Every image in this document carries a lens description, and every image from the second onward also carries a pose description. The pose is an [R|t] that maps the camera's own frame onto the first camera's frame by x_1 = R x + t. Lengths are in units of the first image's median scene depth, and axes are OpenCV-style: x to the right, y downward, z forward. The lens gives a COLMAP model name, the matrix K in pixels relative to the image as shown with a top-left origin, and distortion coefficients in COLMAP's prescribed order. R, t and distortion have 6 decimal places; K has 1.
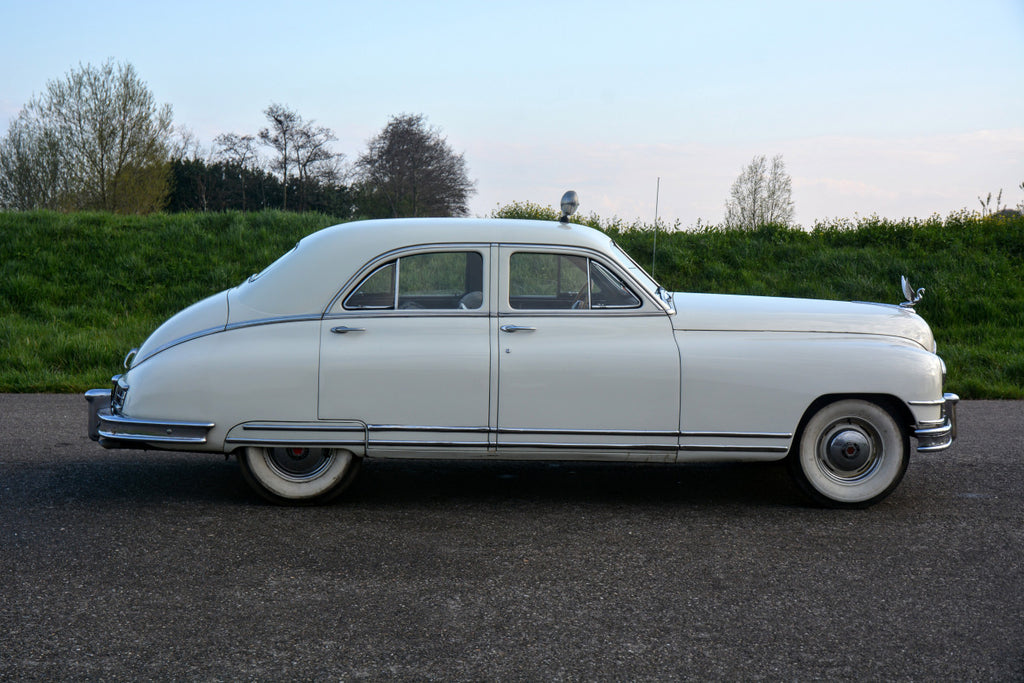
lens RADIAL K [[1499.8, 0, 508.8], [0, 1499.8, 357.3], [0, 0, 1]] dist [0.116566, 0.100244]
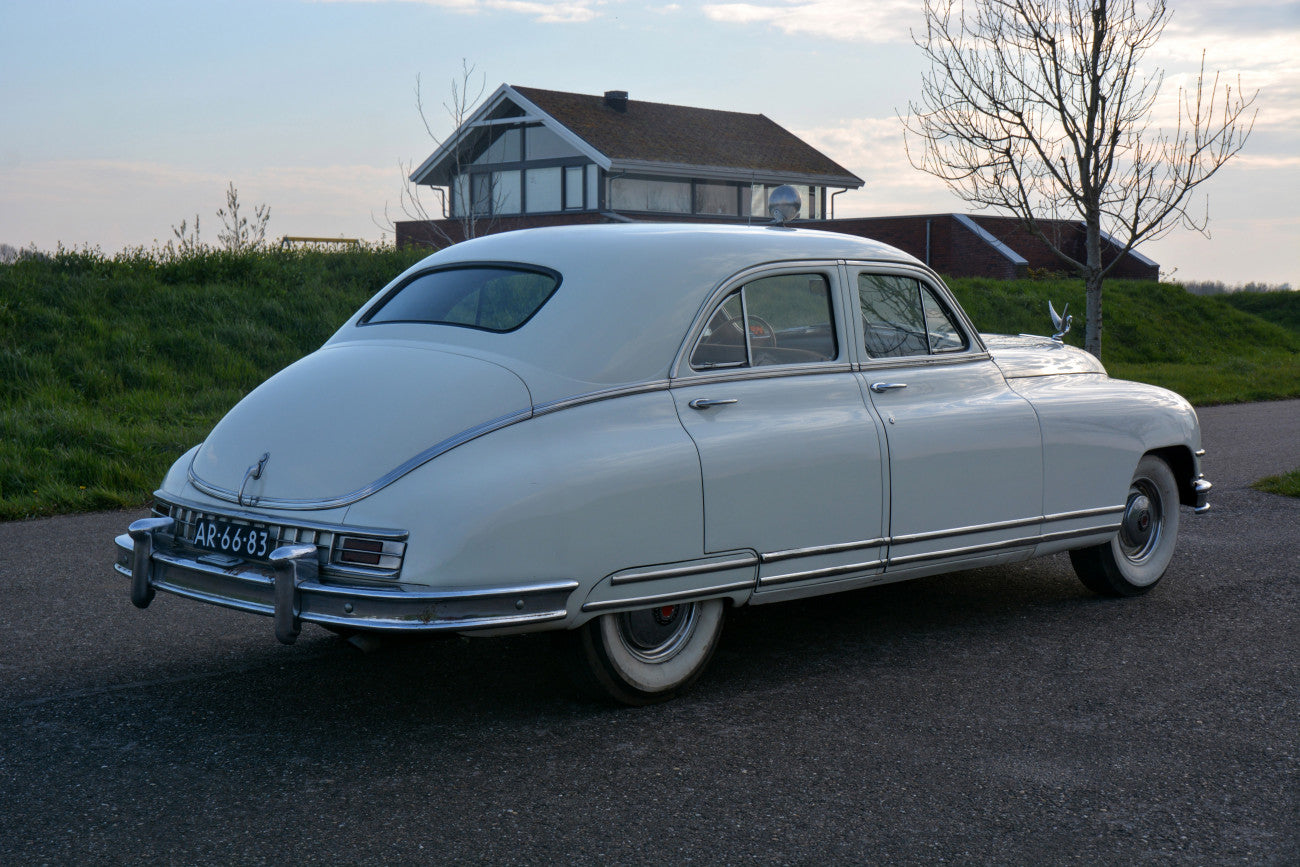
lens RADIAL K [[1826.7, 0, 651.3], [0, 1826.7, 439.4], [0, 0, 1]] dist [0.043649, 0.527244]
pose [[0.759290, -0.070161, 0.646959, -0.597173], [0.065006, 0.997376, 0.031870, -0.028443], [-0.647498, 0.017858, 0.761858, 0.442647]]
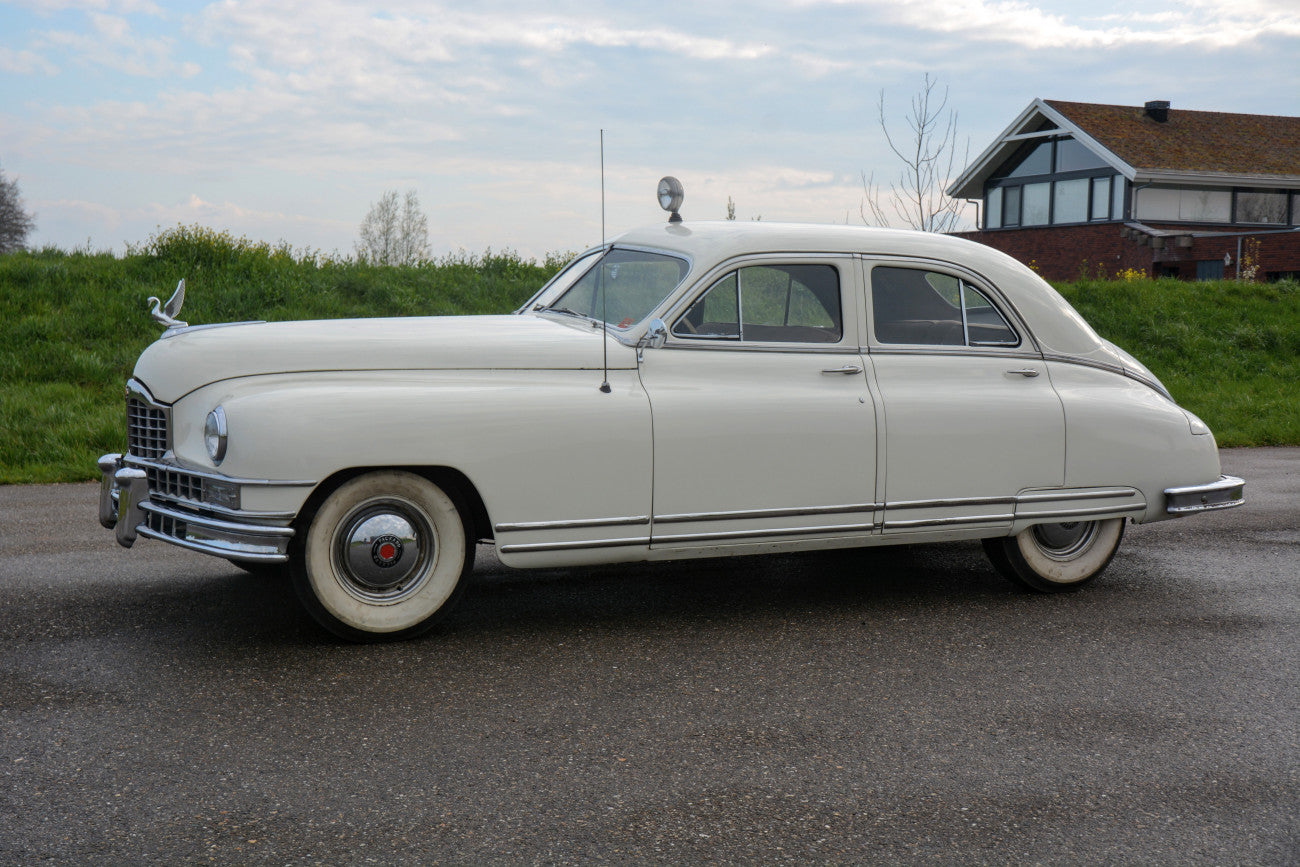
lens RADIAL K [[1681.7, 0, 630.7], [0, 1681.7, 435.5], [0, 0, 1]] dist [0.103542, -0.036572]
pose [[0.948142, -0.029383, 0.316486, -0.161106], [0.027096, 0.999565, 0.011627, 0.000392], [-0.316690, -0.002448, 0.948526, 0.309917]]
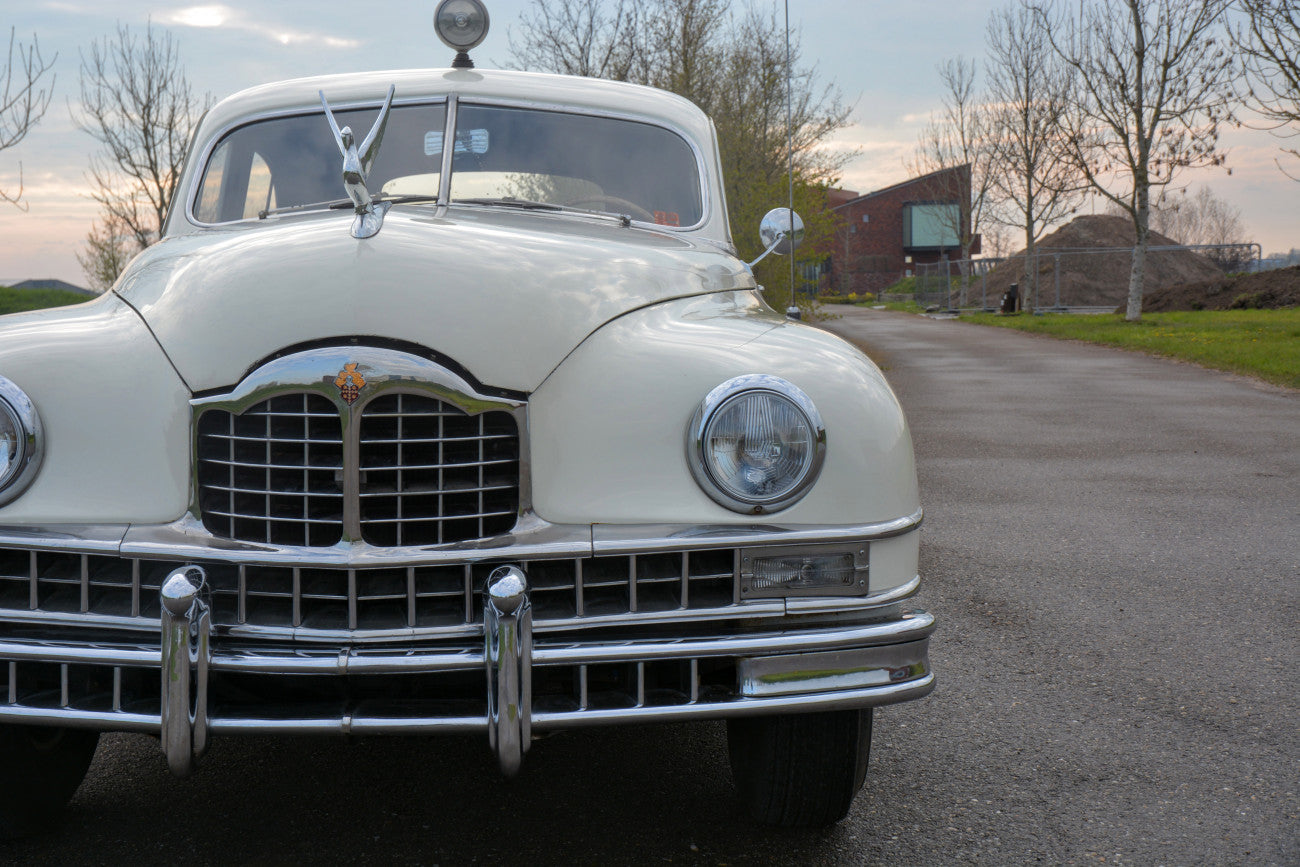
lens RADIAL K [[1684.0, 0, 644.5], [0, 1684.0, 434.6], [0, 0, 1]] dist [0.026882, 0.398159]
pose [[0.078914, -0.106409, 0.991186, -0.410854], [0.098047, 0.990294, 0.098507, -0.030518], [-0.992048, 0.089409, 0.088581, 1.040339]]
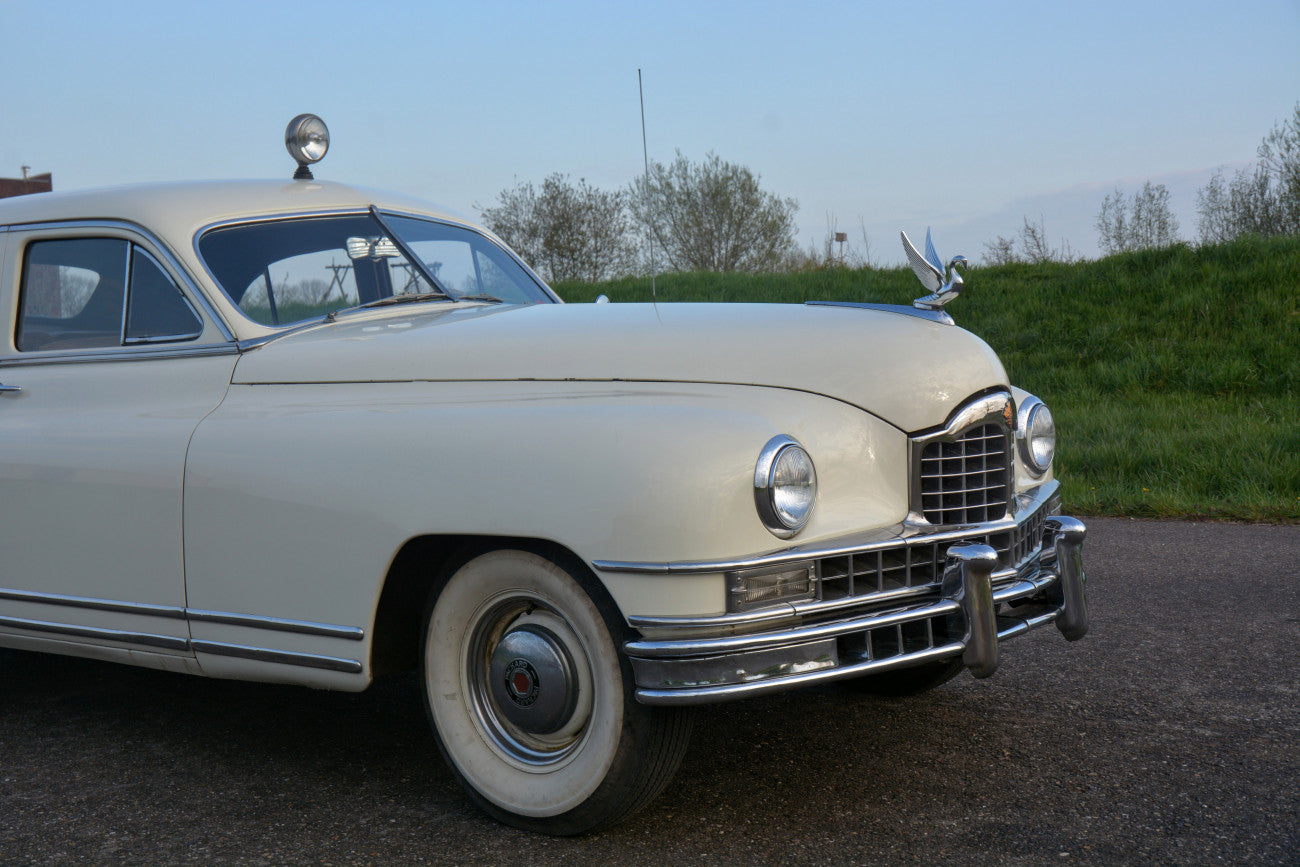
lens RADIAL K [[1743.0, 0, 650.0], [0, 1743.0, 433.5], [0, 0, 1]] dist [0.061821, 0.343336]
pose [[-0.723792, -0.030780, 0.689331, -0.387969], [0.104576, 0.982572, 0.153677, -0.093343], [-0.682048, 0.183318, -0.707959, 1.513285]]
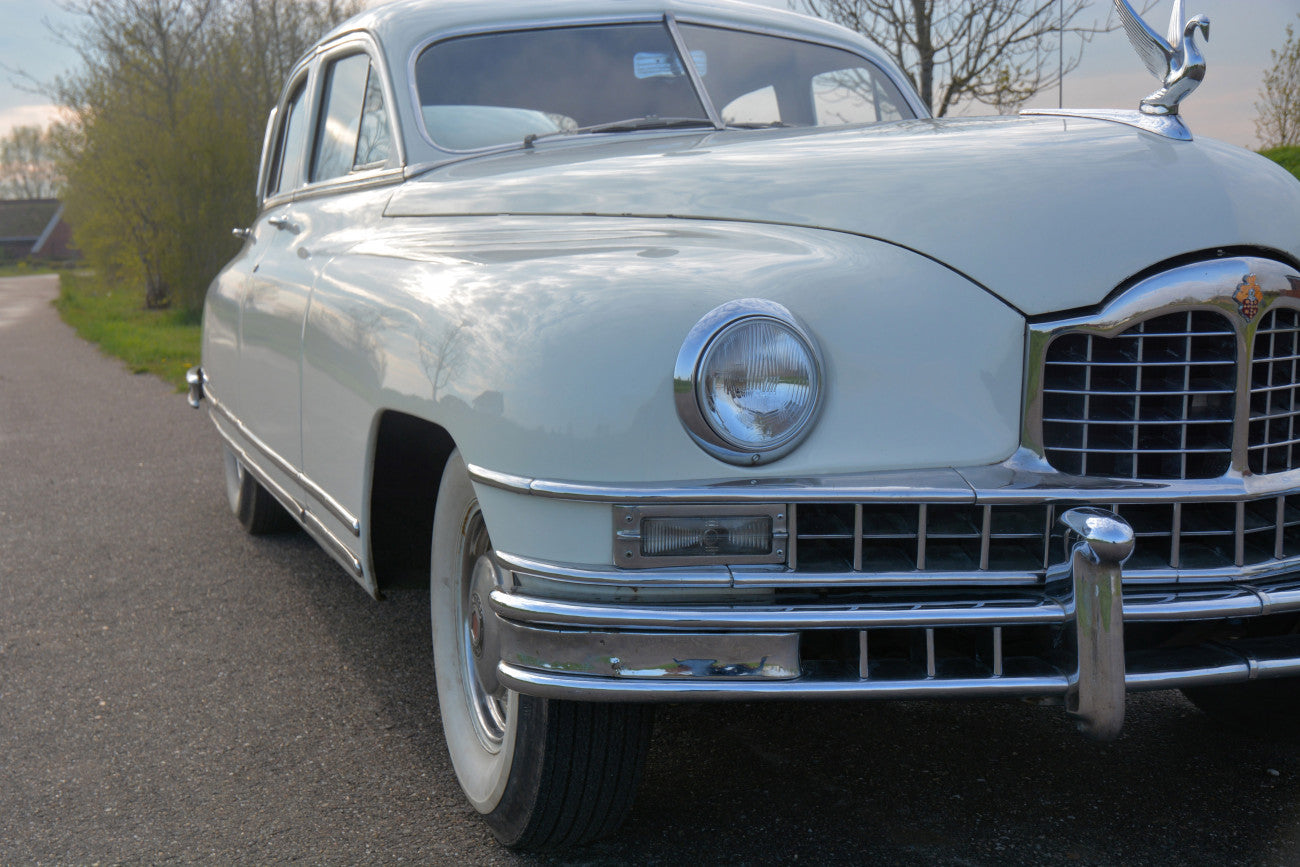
lens RADIAL K [[1632.2, 0, 639.0], [0, 1632.2, 432.2], [0, 0, 1]] dist [0.049369, 0.183350]
pose [[-0.239098, -0.128731, 0.962424, -0.356788], [0.103515, 0.982145, 0.157086, -0.045090], [-0.965462, 0.137184, -0.221503, 1.262614]]
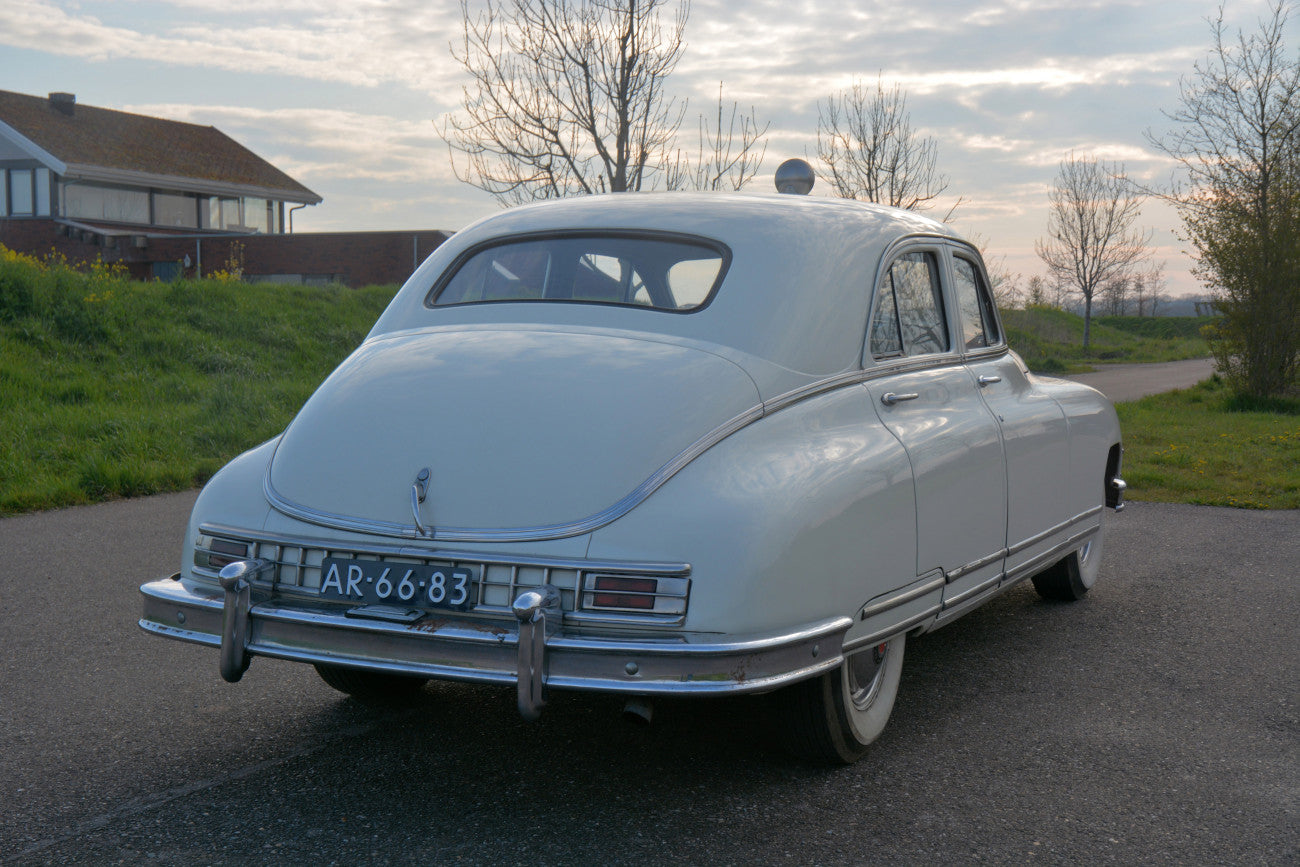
lens RADIAL K [[1743.0, 0, 650.0], [0, 1743.0, 433.5], [0, 0, 1]] dist [0.061821, 0.343336]
pose [[0.497508, -0.073740, 0.864319, -0.661647], [0.070707, 0.996512, 0.044318, -0.038527], [-0.864573, 0.039065, 0.500987, 0.758640]]
